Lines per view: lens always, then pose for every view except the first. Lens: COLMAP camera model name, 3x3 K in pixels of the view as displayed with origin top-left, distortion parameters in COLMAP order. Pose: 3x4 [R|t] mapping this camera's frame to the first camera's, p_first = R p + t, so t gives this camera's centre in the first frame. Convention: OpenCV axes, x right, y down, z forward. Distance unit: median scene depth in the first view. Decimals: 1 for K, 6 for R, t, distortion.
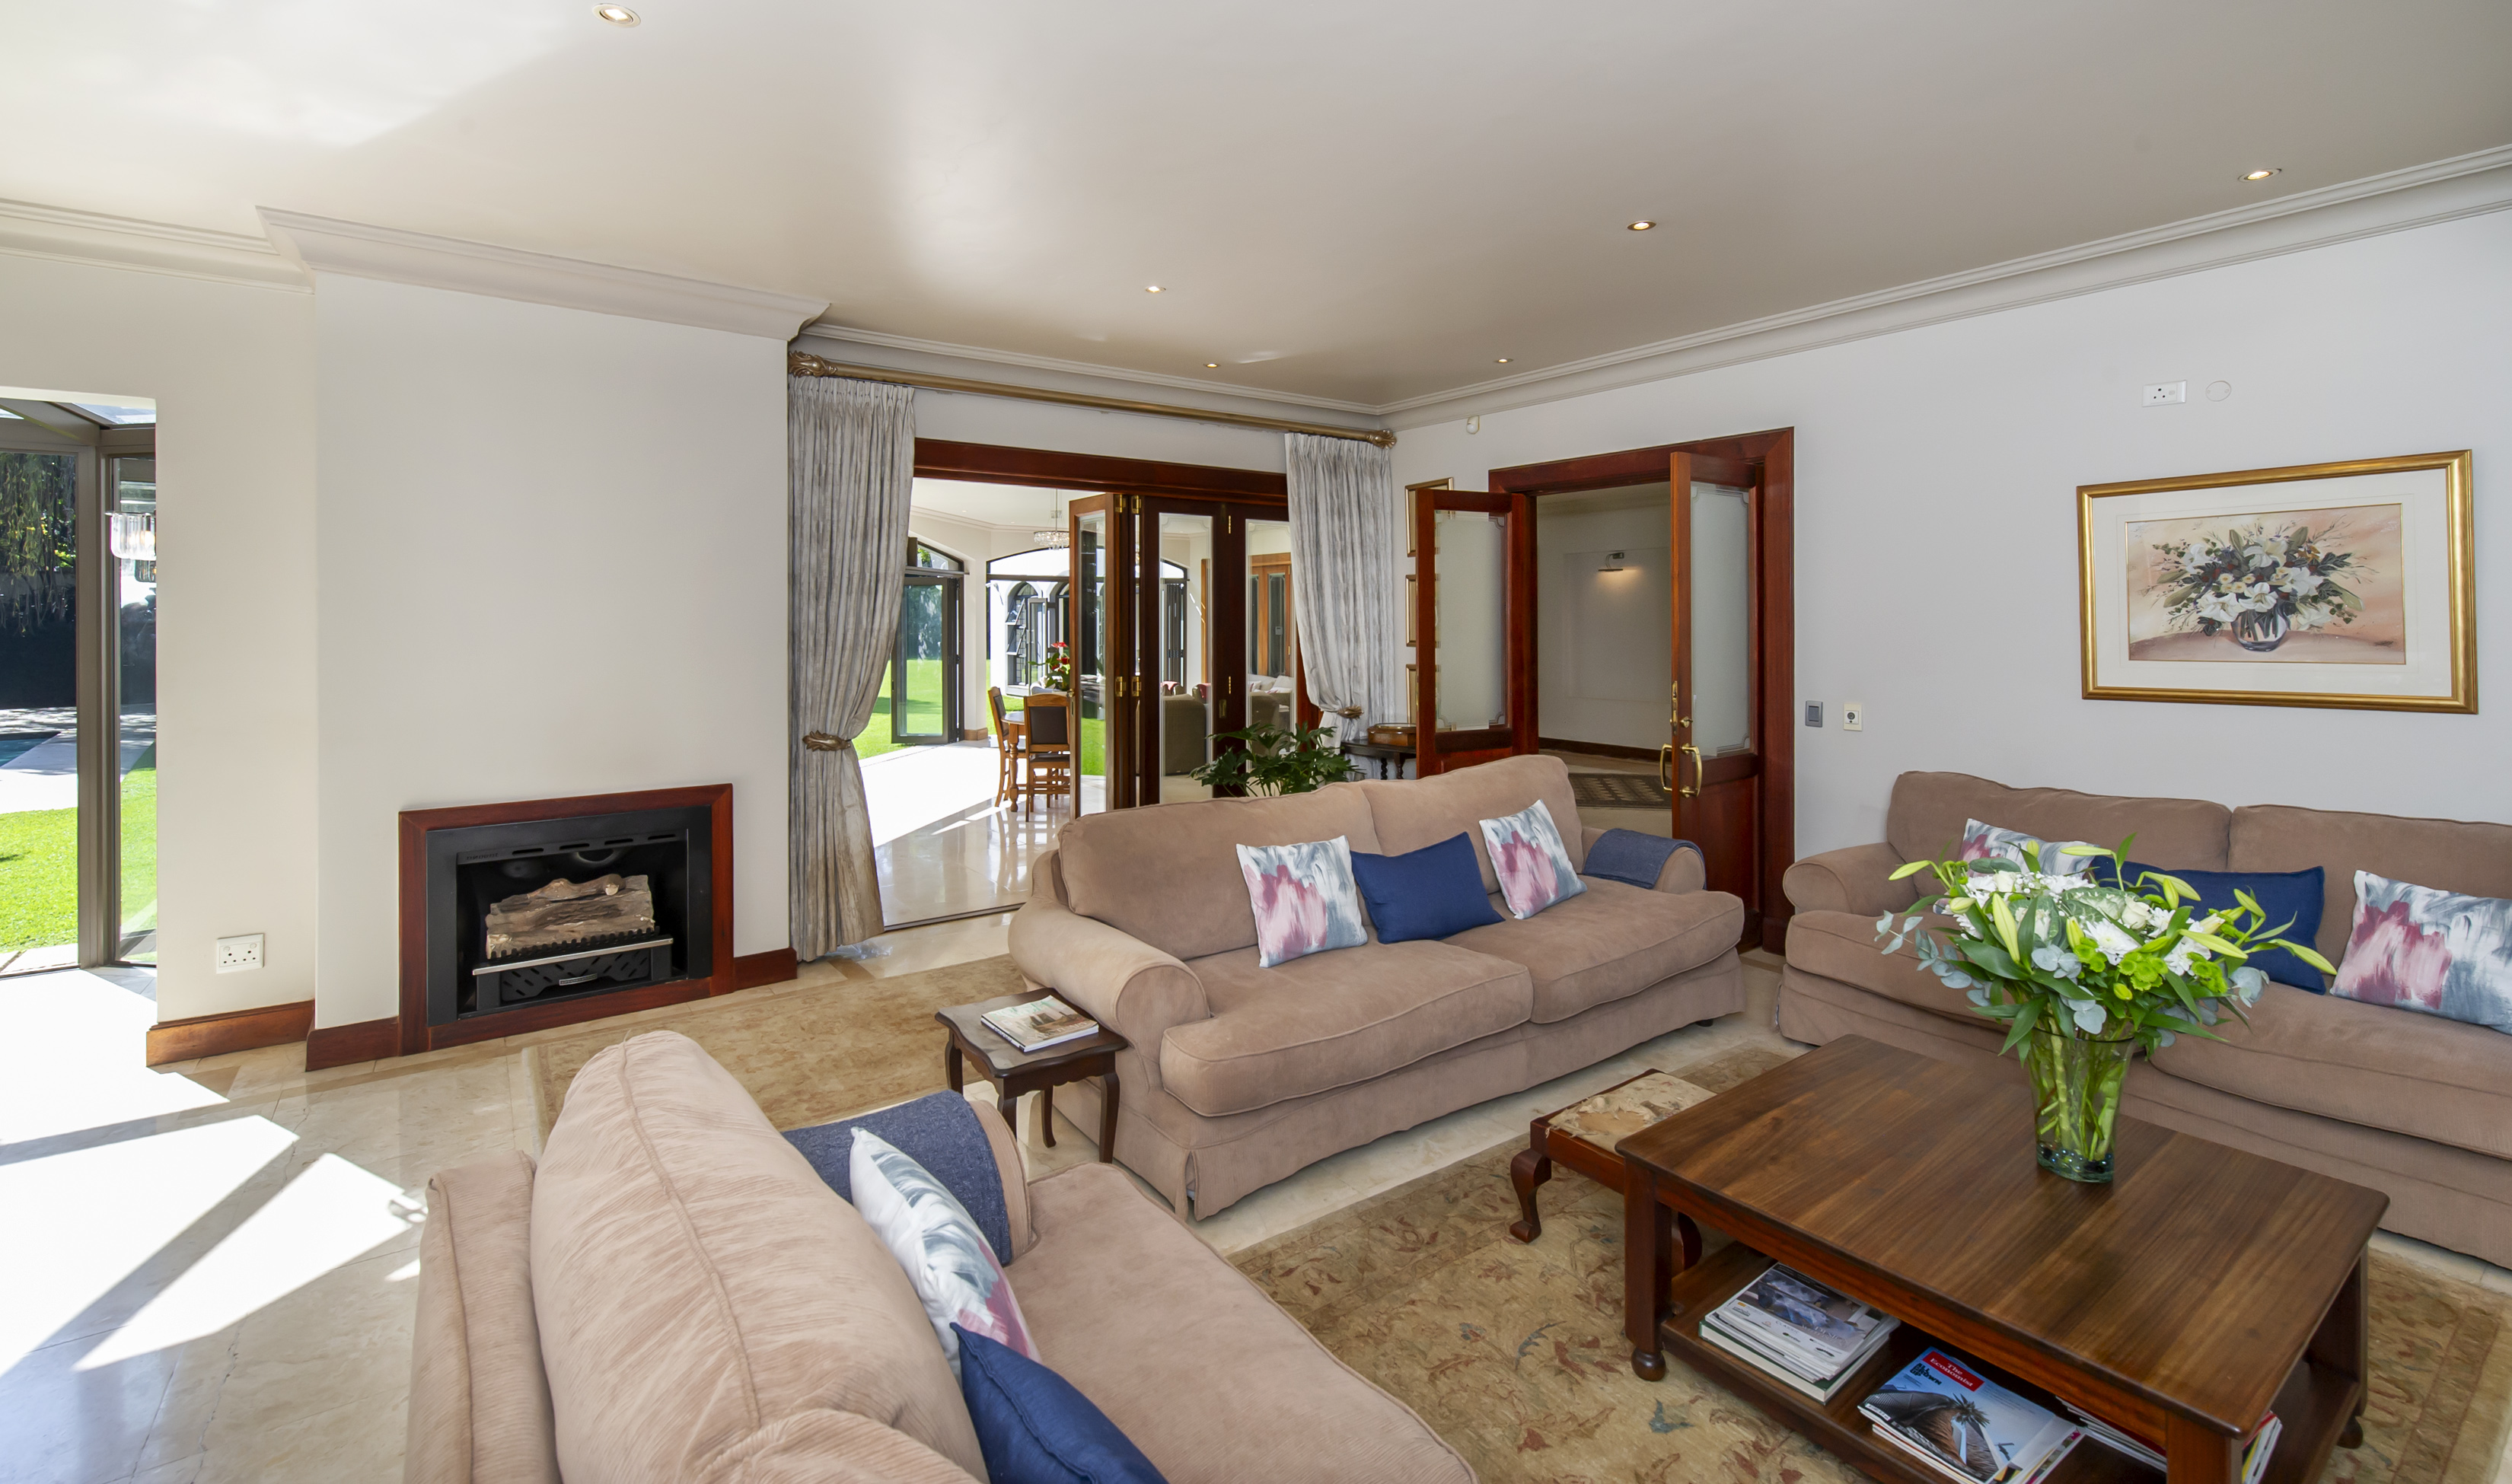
lens RADIAL K [[1088.2, 0, 1261.4], [0, 1088.2, 745.0], [0, 0, 1]] dist [0.002399, 0.000059]
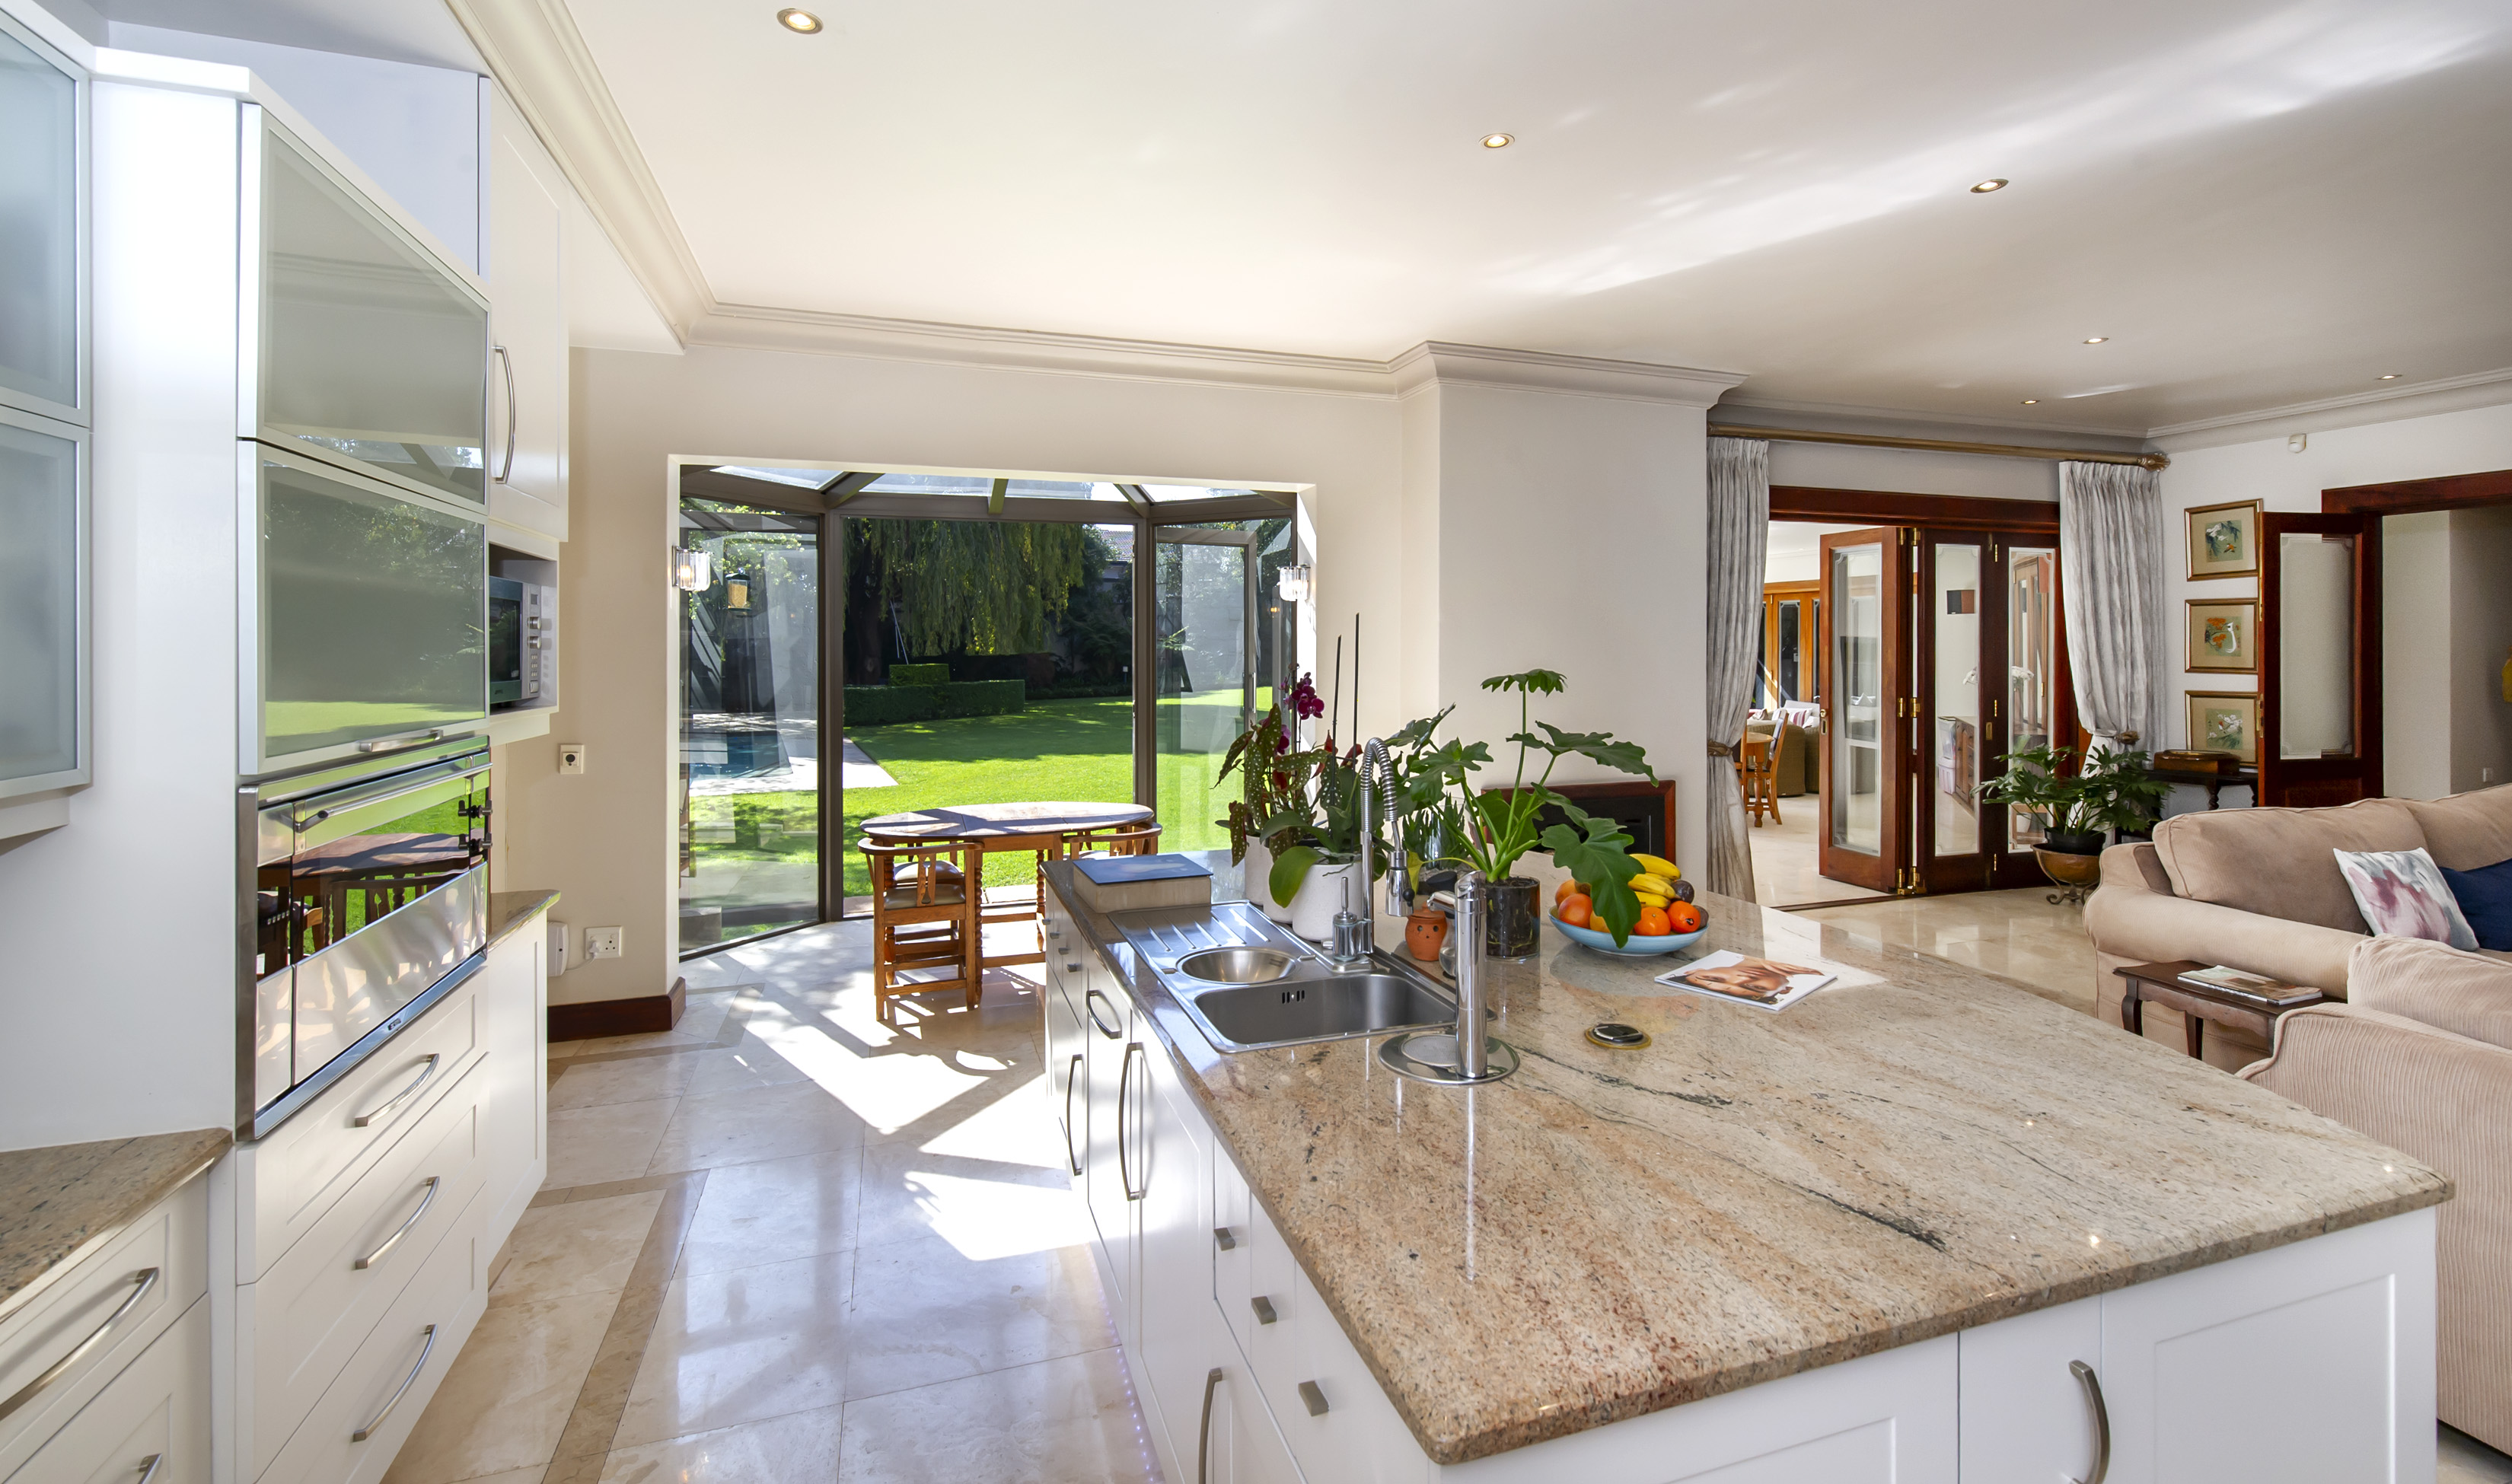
lens RADIAL K [[1088.2, 0, 1261.4], [0, 1088.2, 745.0], [0, 0, 1]] dist [0.002399, 0.000059]
pose [[0.950184, 0.032243, -0.310018, -0.379336], [-0.038917, 0.999124, -0.015366, 0.022588], [0.309251, 0.026665, 0.950606, -0.196442]]
